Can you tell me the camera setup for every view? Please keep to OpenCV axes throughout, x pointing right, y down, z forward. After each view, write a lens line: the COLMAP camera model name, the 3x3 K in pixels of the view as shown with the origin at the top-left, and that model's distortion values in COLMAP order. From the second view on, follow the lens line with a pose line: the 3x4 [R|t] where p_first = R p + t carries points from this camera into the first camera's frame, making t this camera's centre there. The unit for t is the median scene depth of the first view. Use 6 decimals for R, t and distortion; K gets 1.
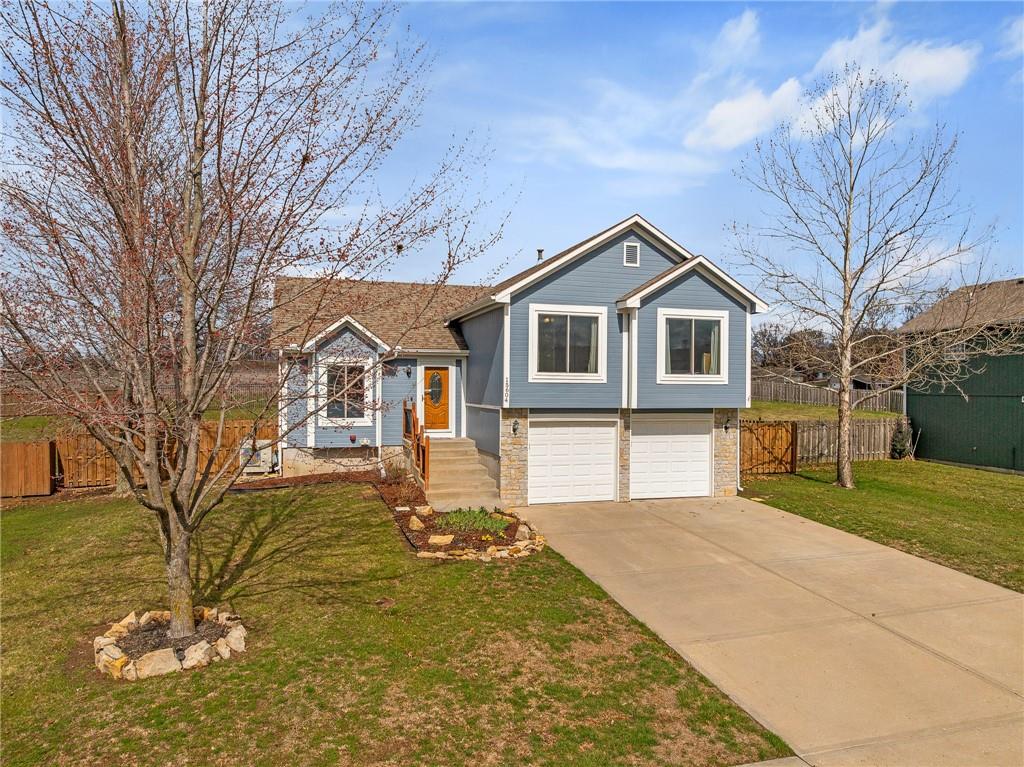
lens RADIAL K [[717.6, 0, 438.4], [0, 717.6, 385.8], [0, 0, 1]] dist [-0.042437, 0.006329]
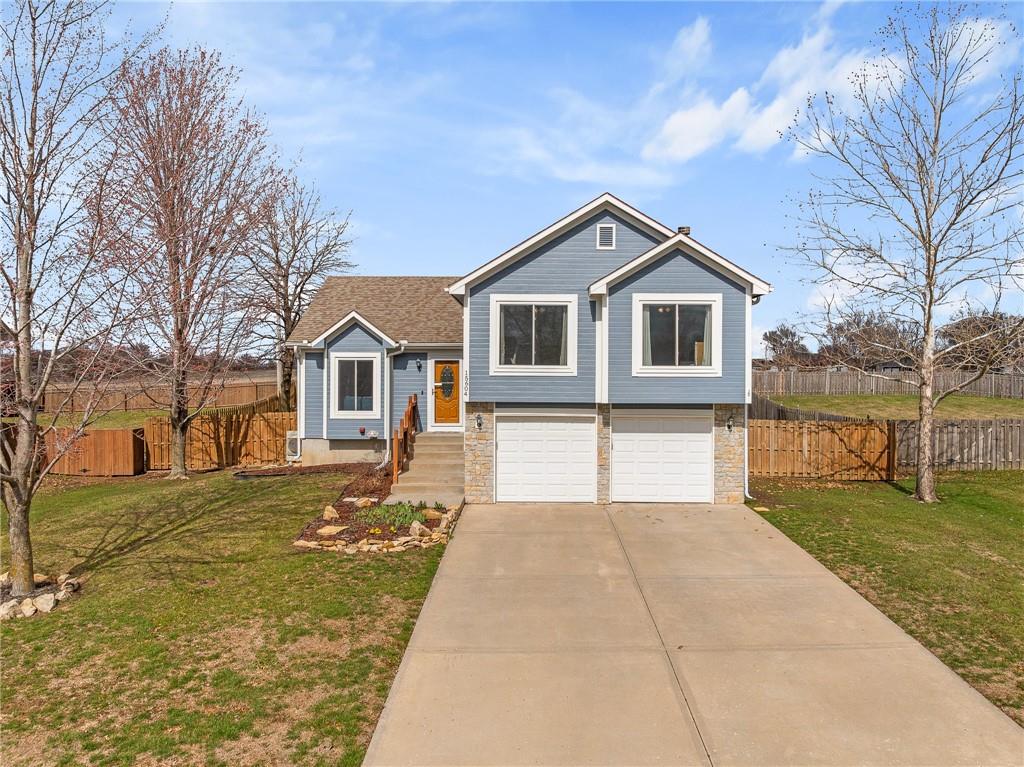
lens RADIAL K [[717.6, 0, 451.6], [0, 717.6, 381.1], [0, 0, 1]] dist [-0.042437, 0.006329]
pose [[0.954774, -0.002443, -0.297323, 0.356889], [0.002649, 0.999996, 0.000293, 0.002062], [0.297321, -0.001067, 0.954777, 0.058035]]
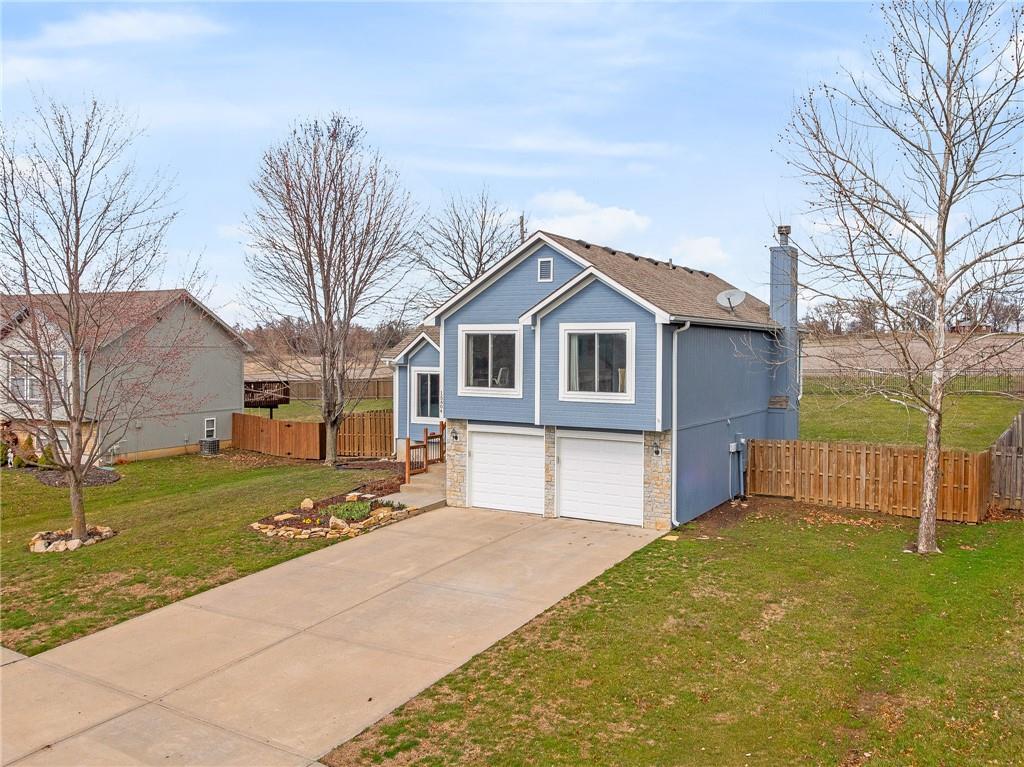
lens RADIAL K [[755.1, 0, 517.4], [0, 755.1, 357.2], [0, 0, 1]] dist [-0.045018, 0.015510]
pose [[0.722567, -0.003111, -0.691294, 0.975999], [0.001780, 0.999995, -0.002639, -0.060047], [0.691299, 0.000676, 0.722569, 0.215662]]
